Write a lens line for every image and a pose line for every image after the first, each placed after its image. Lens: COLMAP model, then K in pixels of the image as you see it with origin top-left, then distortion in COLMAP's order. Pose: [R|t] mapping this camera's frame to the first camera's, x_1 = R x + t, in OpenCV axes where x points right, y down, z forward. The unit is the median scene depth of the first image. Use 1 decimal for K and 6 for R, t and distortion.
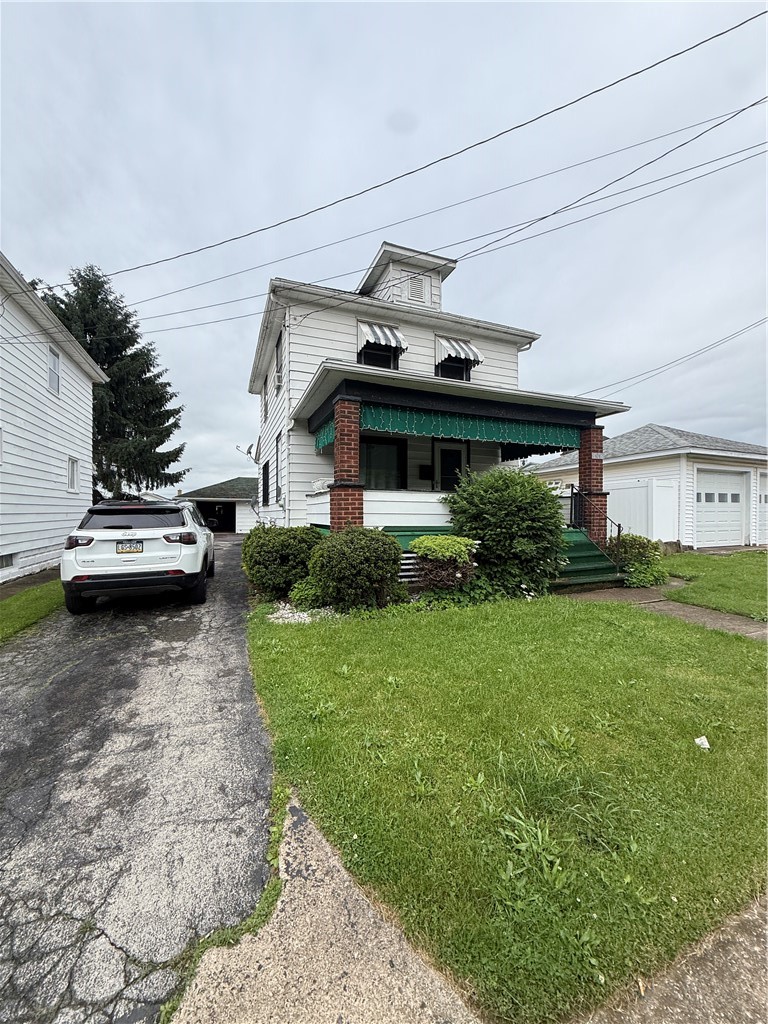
lens RADIAL K [[408.9, 0, 384.8], [0, 408.9, 511.1], [0, 0, 1]] dist [0.003793, 0.000223]
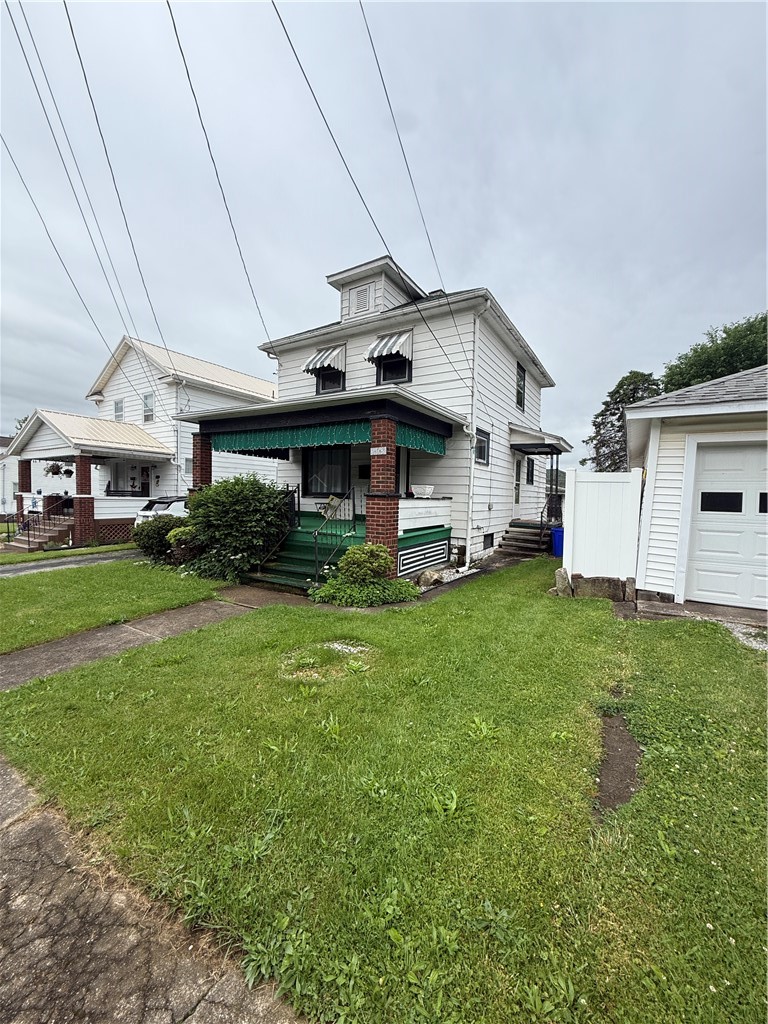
lens RADIAL K [[408.9, 0, 384.2], [0, 408.9, 512.4], [0, 0, 1]] dist [0.003793, 0.000223]
pose [[0.582791, 0.047451, -0.811235, 0.994966], [-0.021434, 0.998844, 0.043027, -0.035925], [0.812339, -0.007688, 0.583135, 0.415370]]
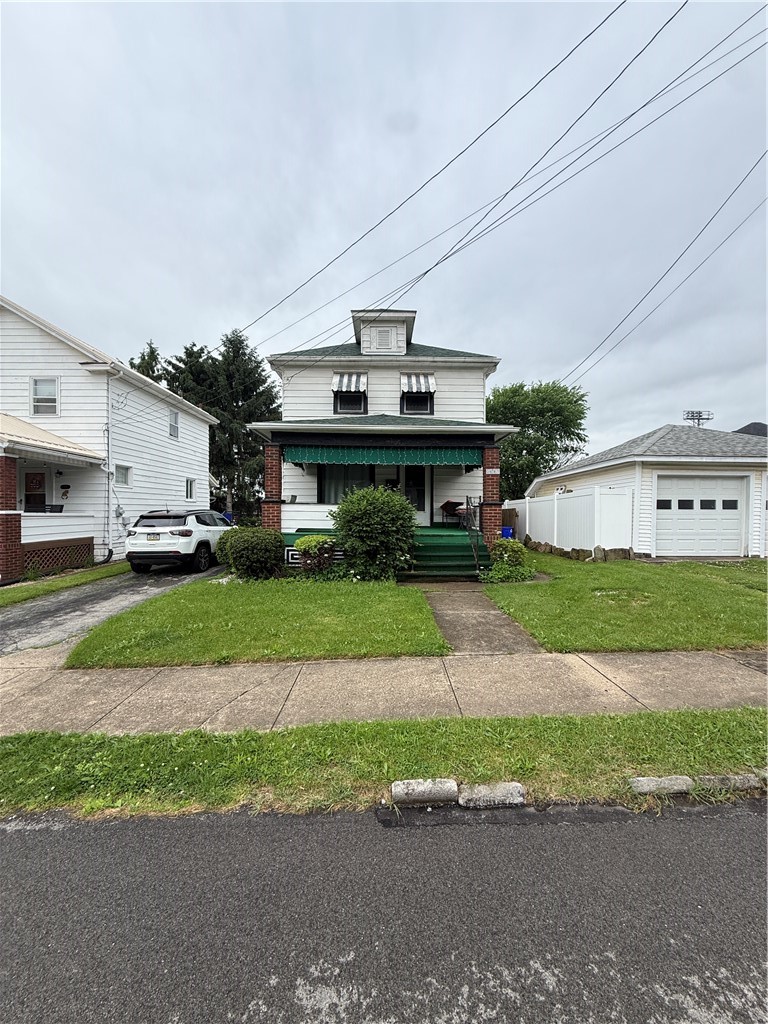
lens RADIAL K [[408.9, 0, 382.6], [0, 408.9, 513.1], [0, 0, 1]] dist [0.003793, 0.000223]
pose [[0.929758, 0.006154, -0.368121, 0.534381], [-0.003759, 0.999967, 0.007223, -0.018977], [0.368153, -0.005332, 0.929750, -0.168088]]
